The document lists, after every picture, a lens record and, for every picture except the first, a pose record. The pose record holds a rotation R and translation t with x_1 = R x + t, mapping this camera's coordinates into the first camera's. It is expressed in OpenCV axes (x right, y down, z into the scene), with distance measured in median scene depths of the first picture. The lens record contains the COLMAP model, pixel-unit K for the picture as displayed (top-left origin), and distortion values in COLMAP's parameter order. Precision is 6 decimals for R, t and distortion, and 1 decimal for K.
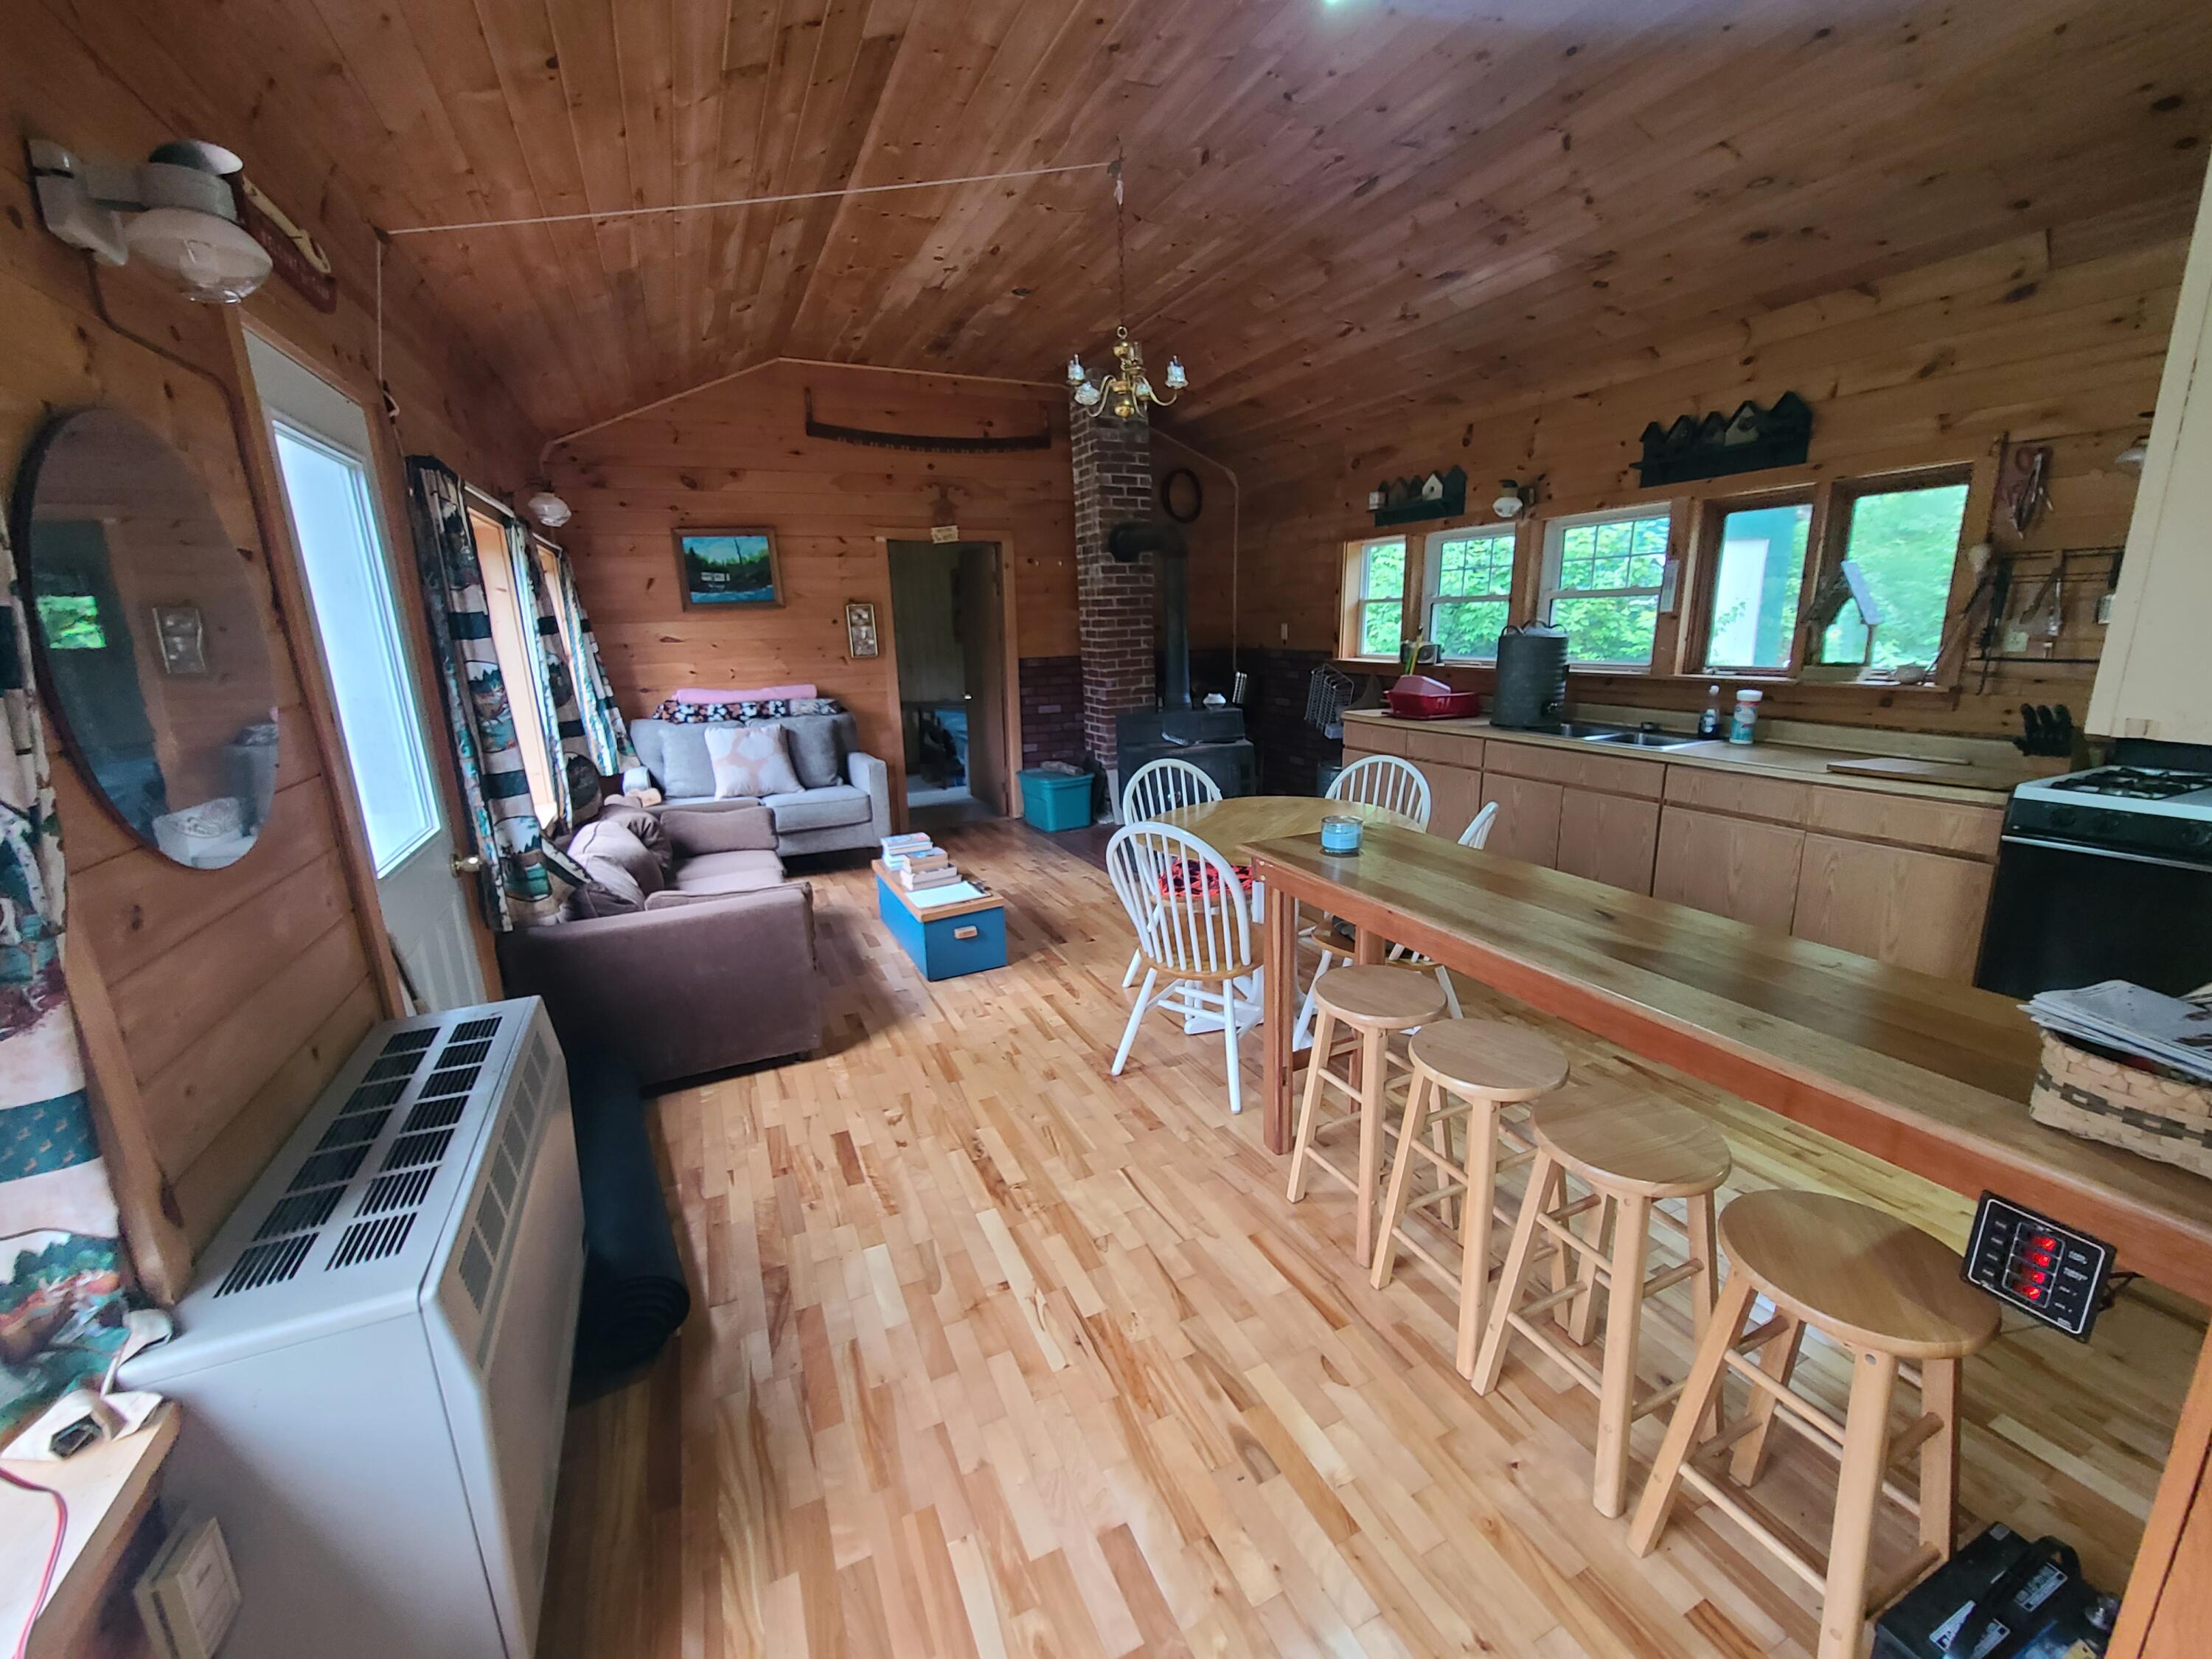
lens RADIAL K [[889.7, 0, 1106.8], [0, 889.7, 829.3], [0, 0, 1]] dist [0.003268, 0.000106]
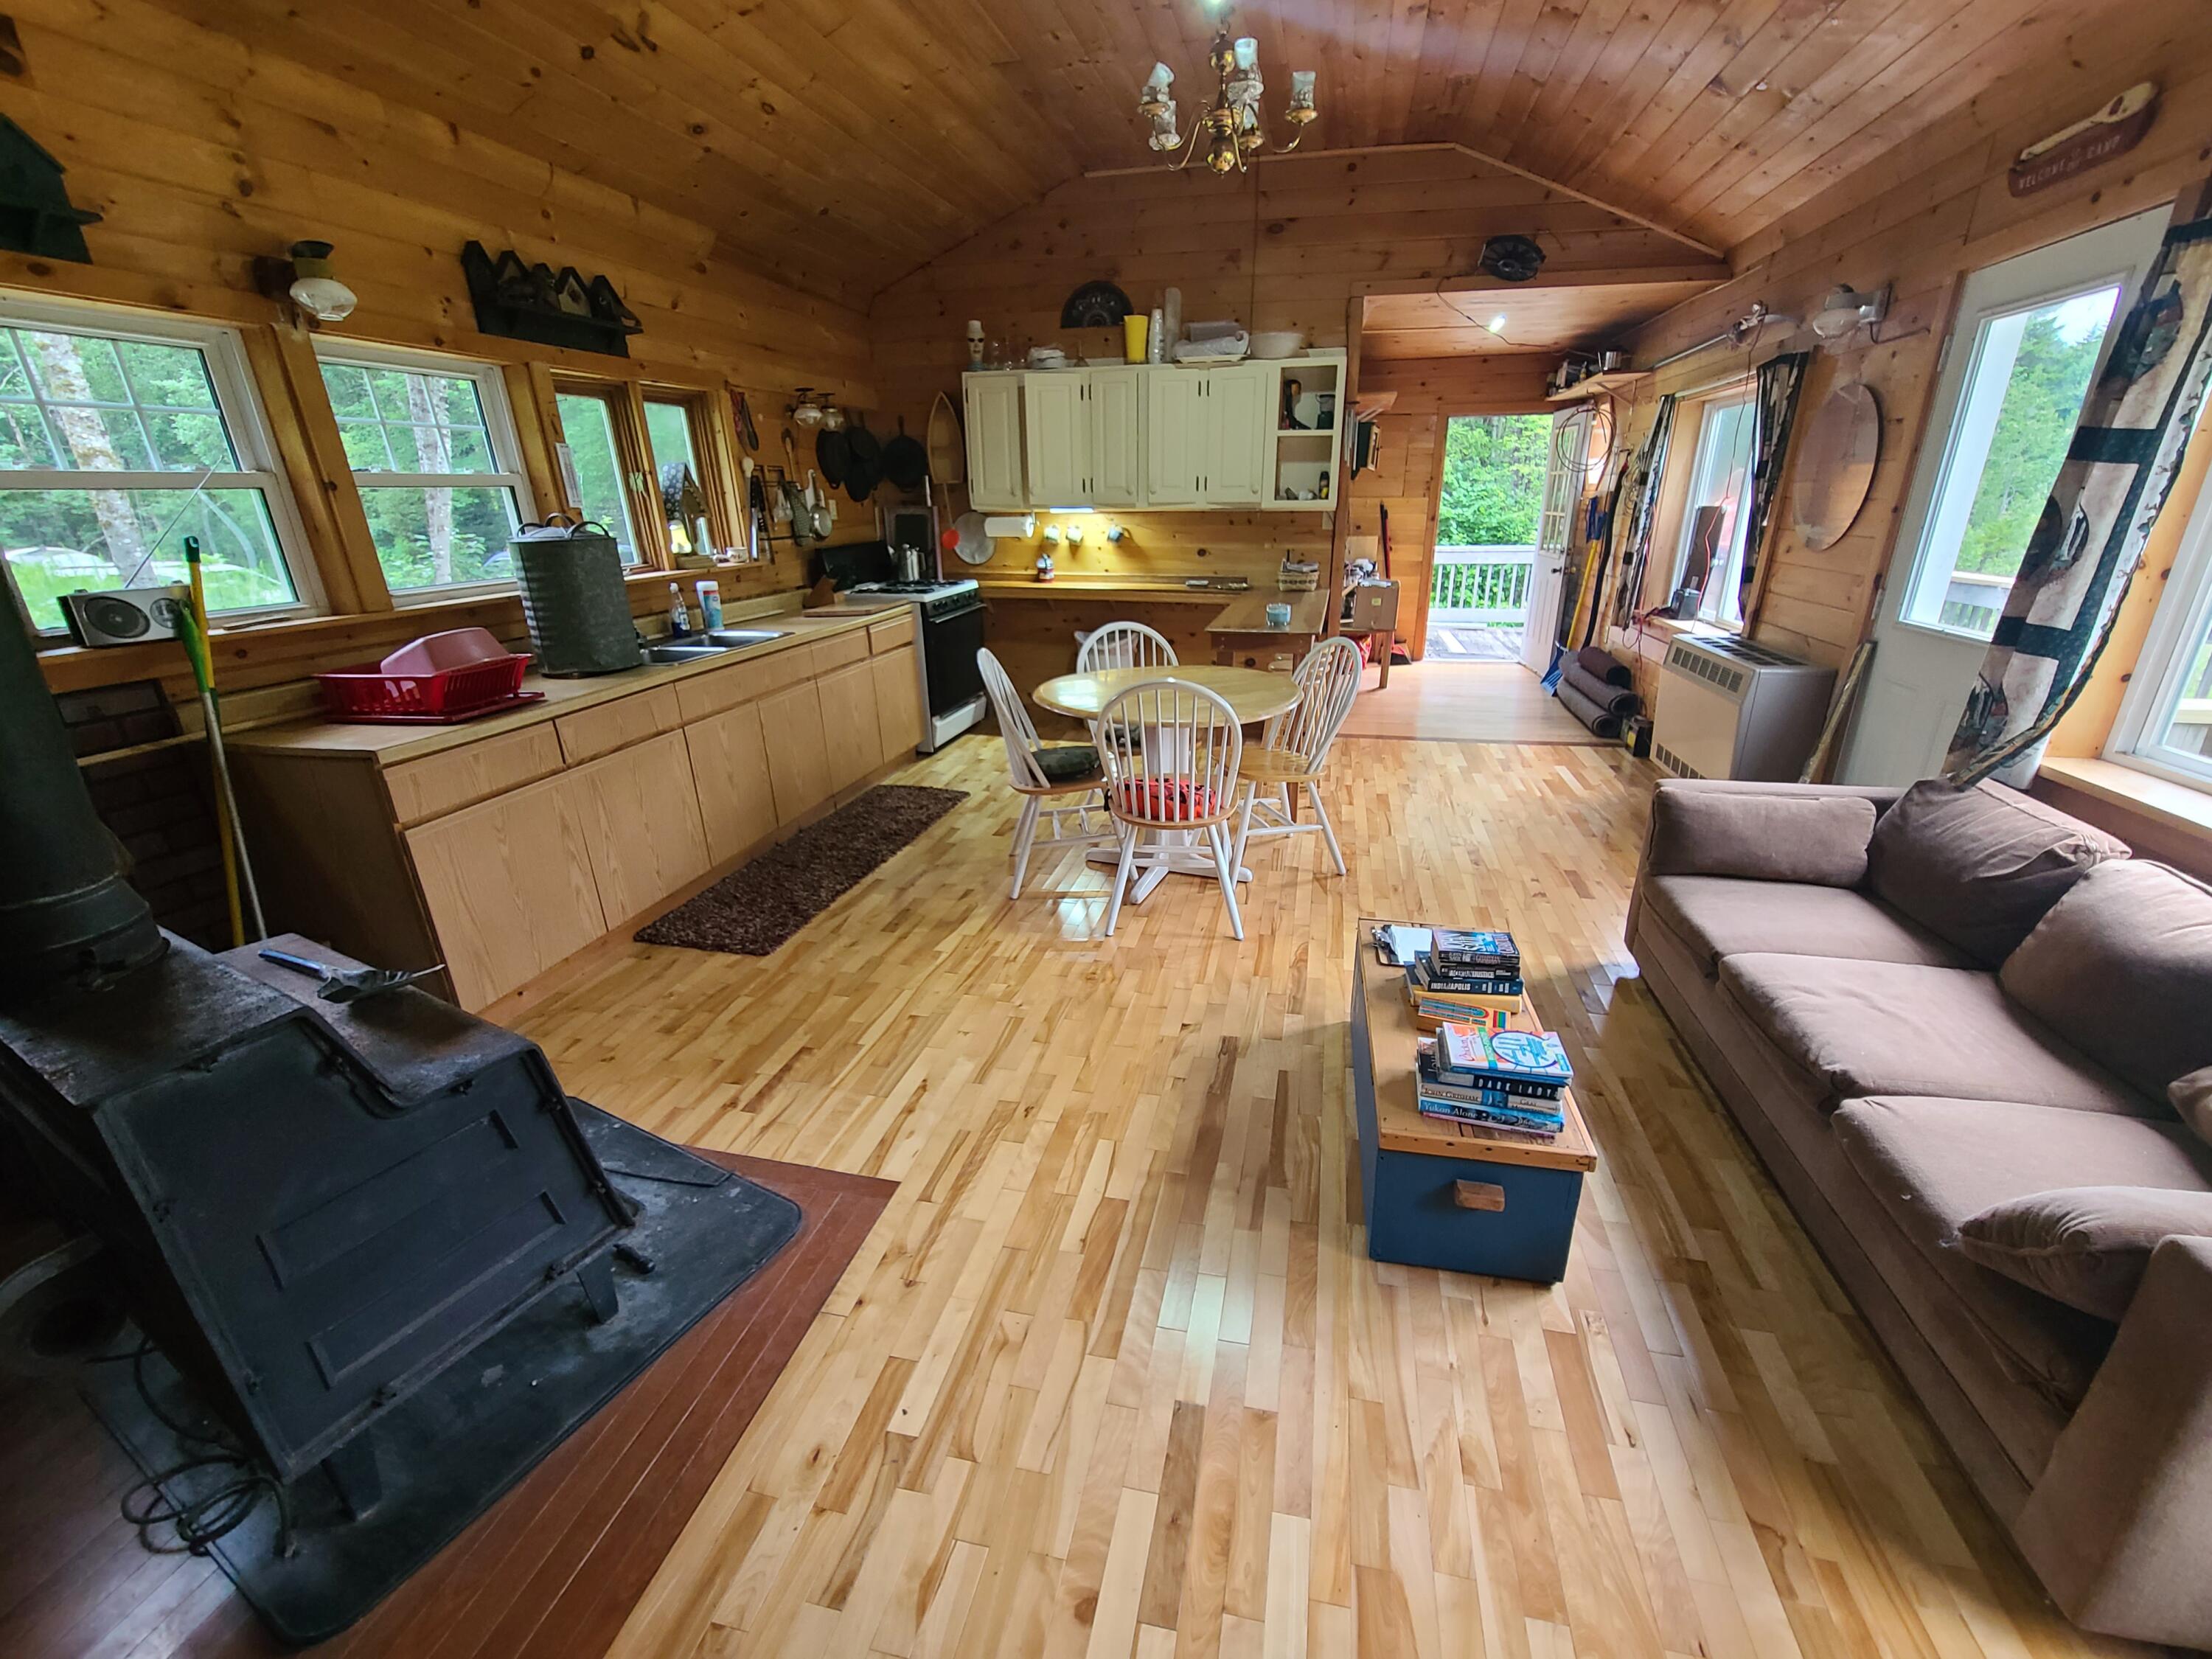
lens RADIAL K [[889.7, 0, 1114.4], [0, 889.7, 831.9], [0, 0, 1]] dist [0.003268, 0.000106]
pose [[-0.786022, -0.180302, 0.591321, -0.352439], [0.182604, 0.846127, 0.500724, -0.340071], [-0.590614, 0.501557, -0.632151, 1.503365]]
